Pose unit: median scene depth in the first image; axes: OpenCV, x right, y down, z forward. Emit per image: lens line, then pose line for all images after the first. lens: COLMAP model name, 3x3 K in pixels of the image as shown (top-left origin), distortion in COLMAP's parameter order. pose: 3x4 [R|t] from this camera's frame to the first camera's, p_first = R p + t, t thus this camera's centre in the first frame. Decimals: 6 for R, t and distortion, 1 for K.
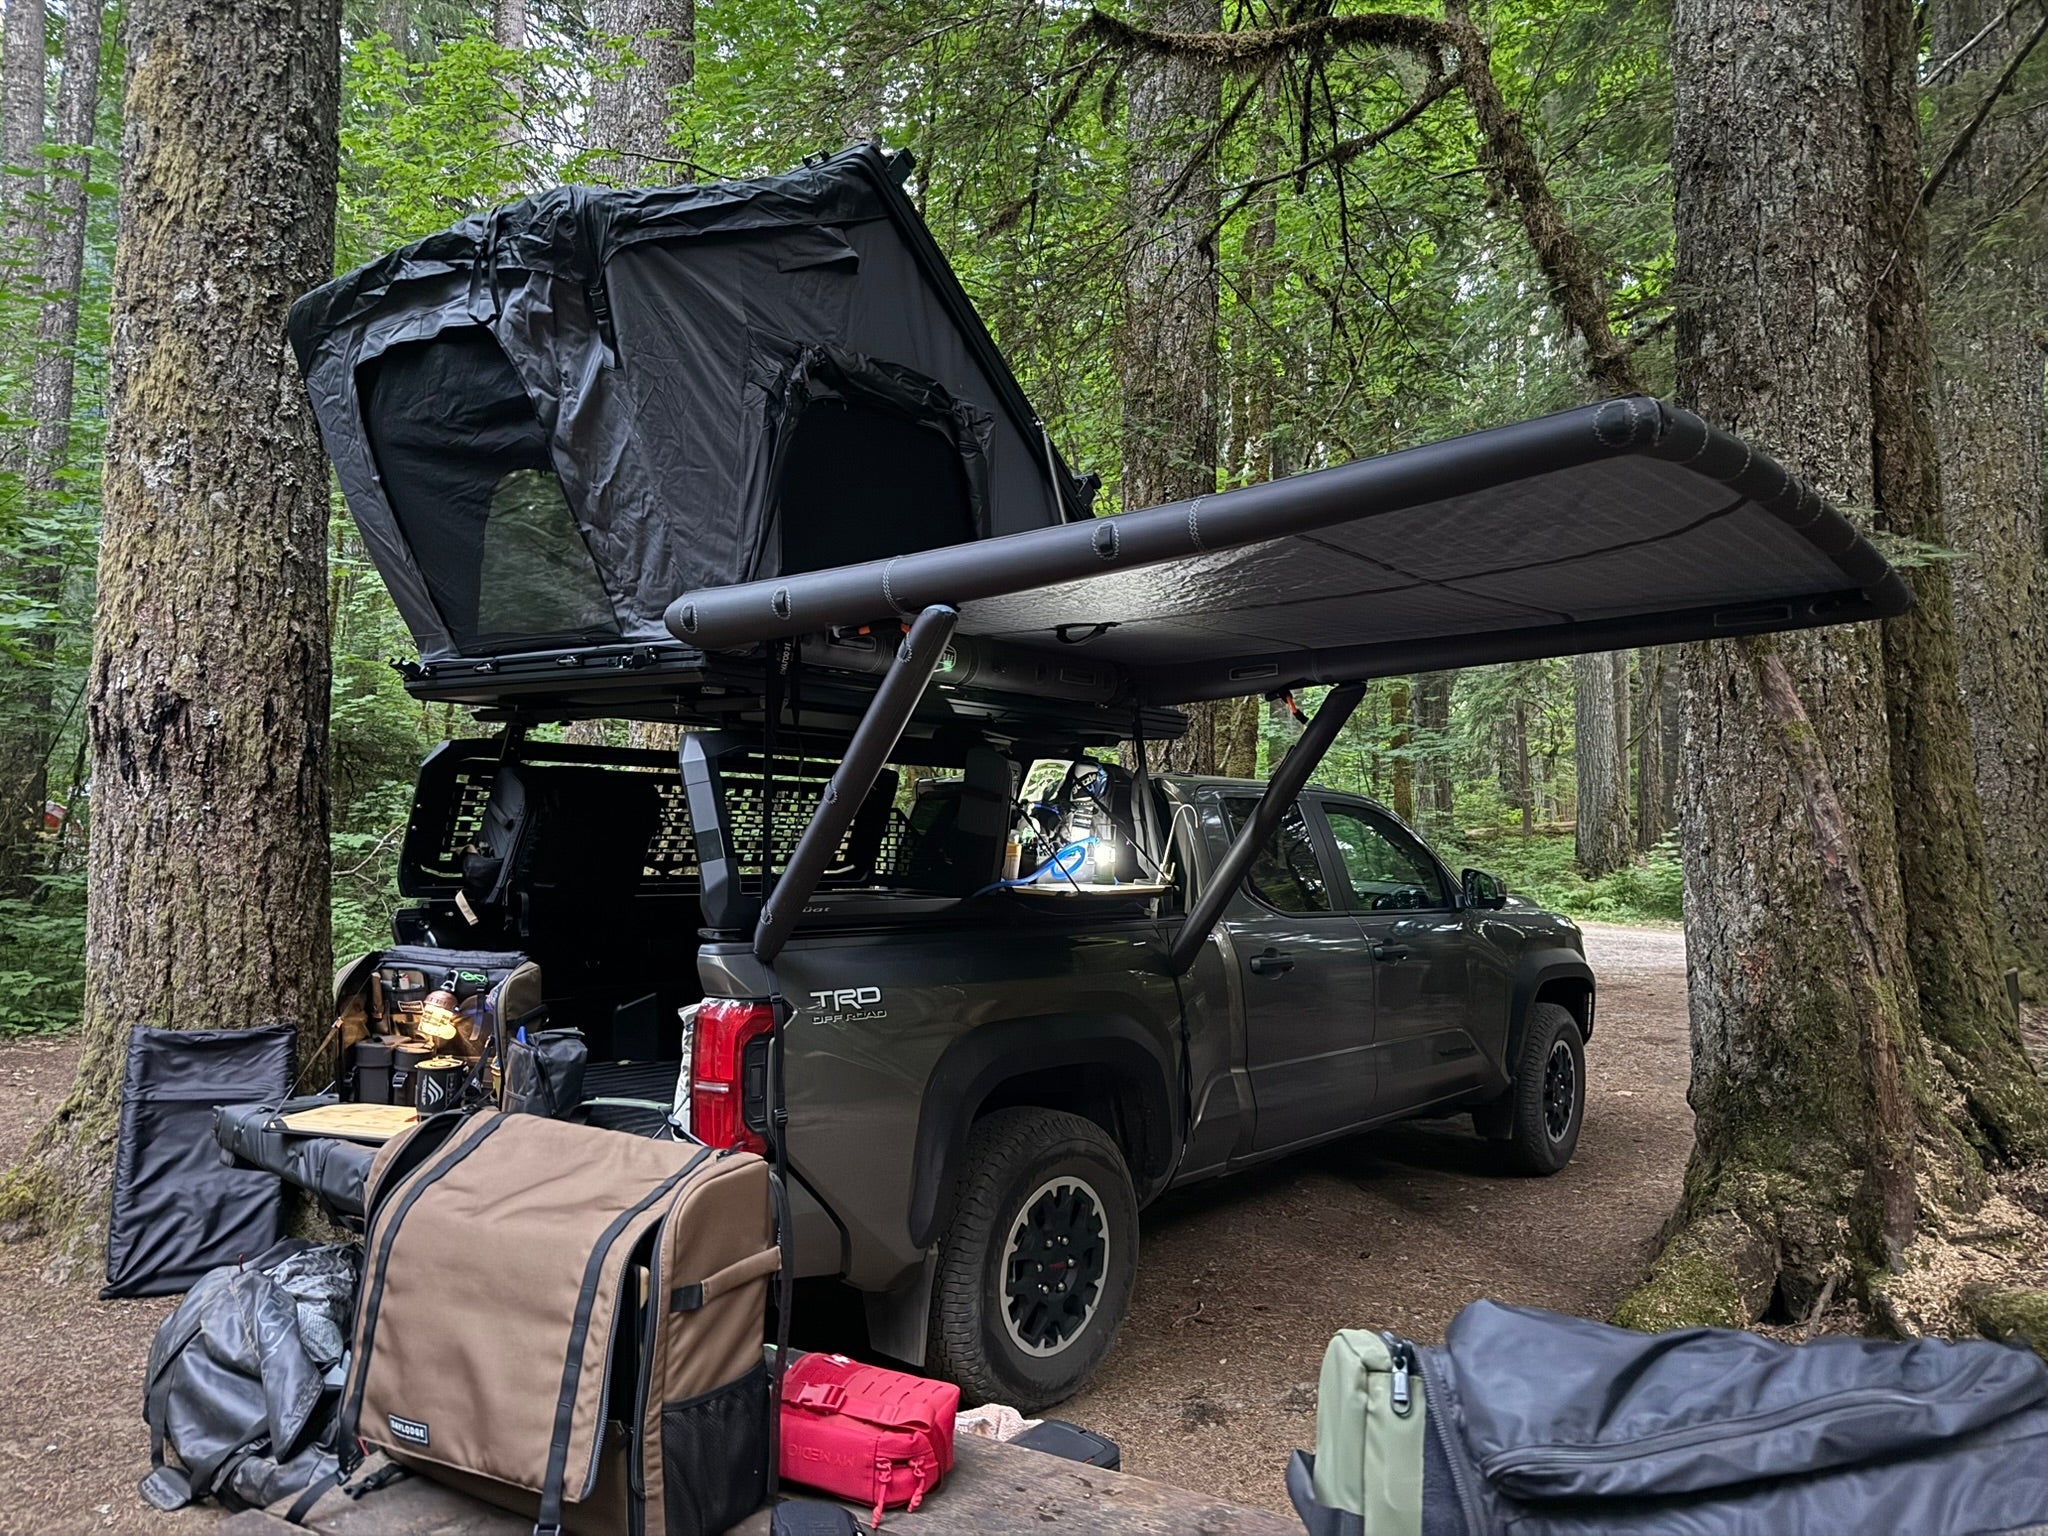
lens RADIAL K [[1412.0, 0, 1022.3], [0, 1412.0, 763.6], [0, 0, 1]] dist [-0.006475, 0.000012]
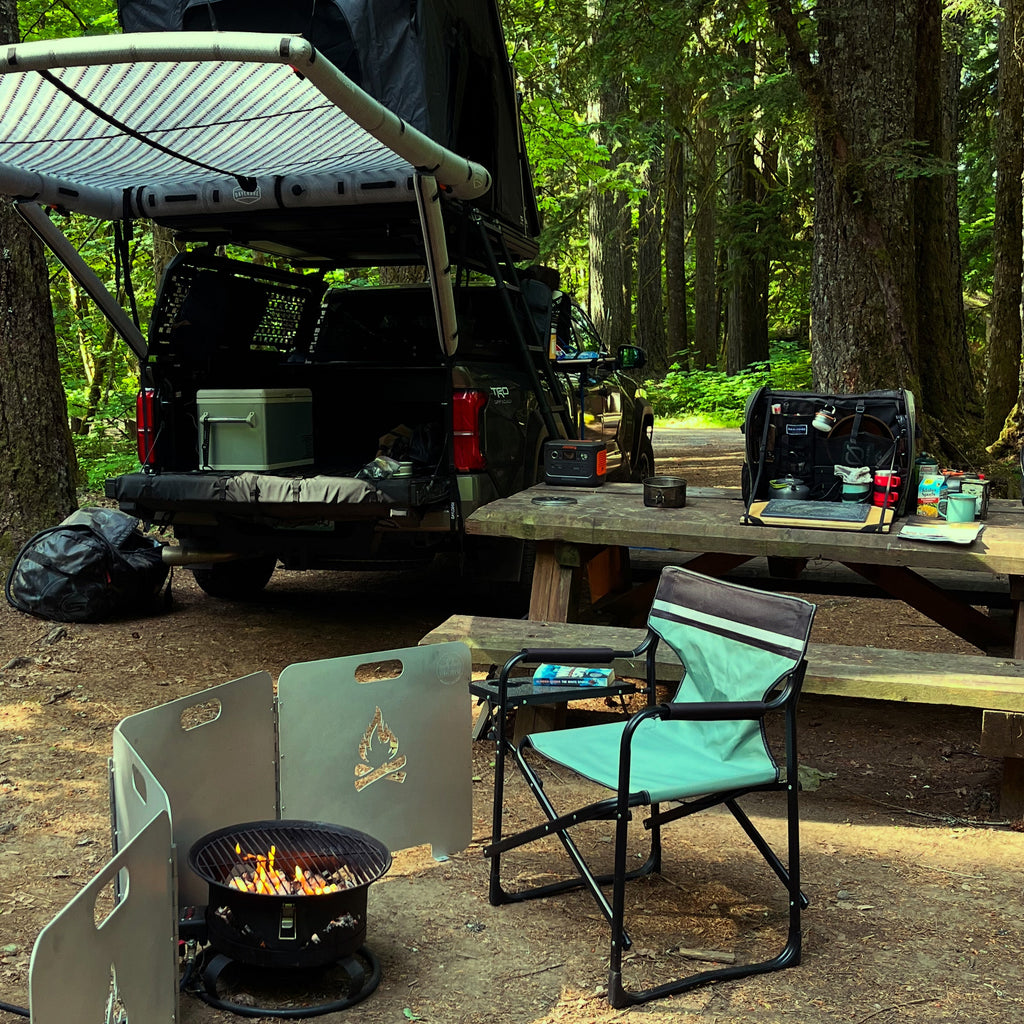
lens RADIAL K [[1114.9, 0, 512.2], [0, 1114.9, 512.6], [0, 0, 1]] dist [0.014430, 0.000000]
pose [[0.964217, -0.066783, 0.256565, -0.355147], [0.017856, 0.981914, 0.188483, 0.025824], [-0.264513, -0.177157, 0.947971, -0.396470]]
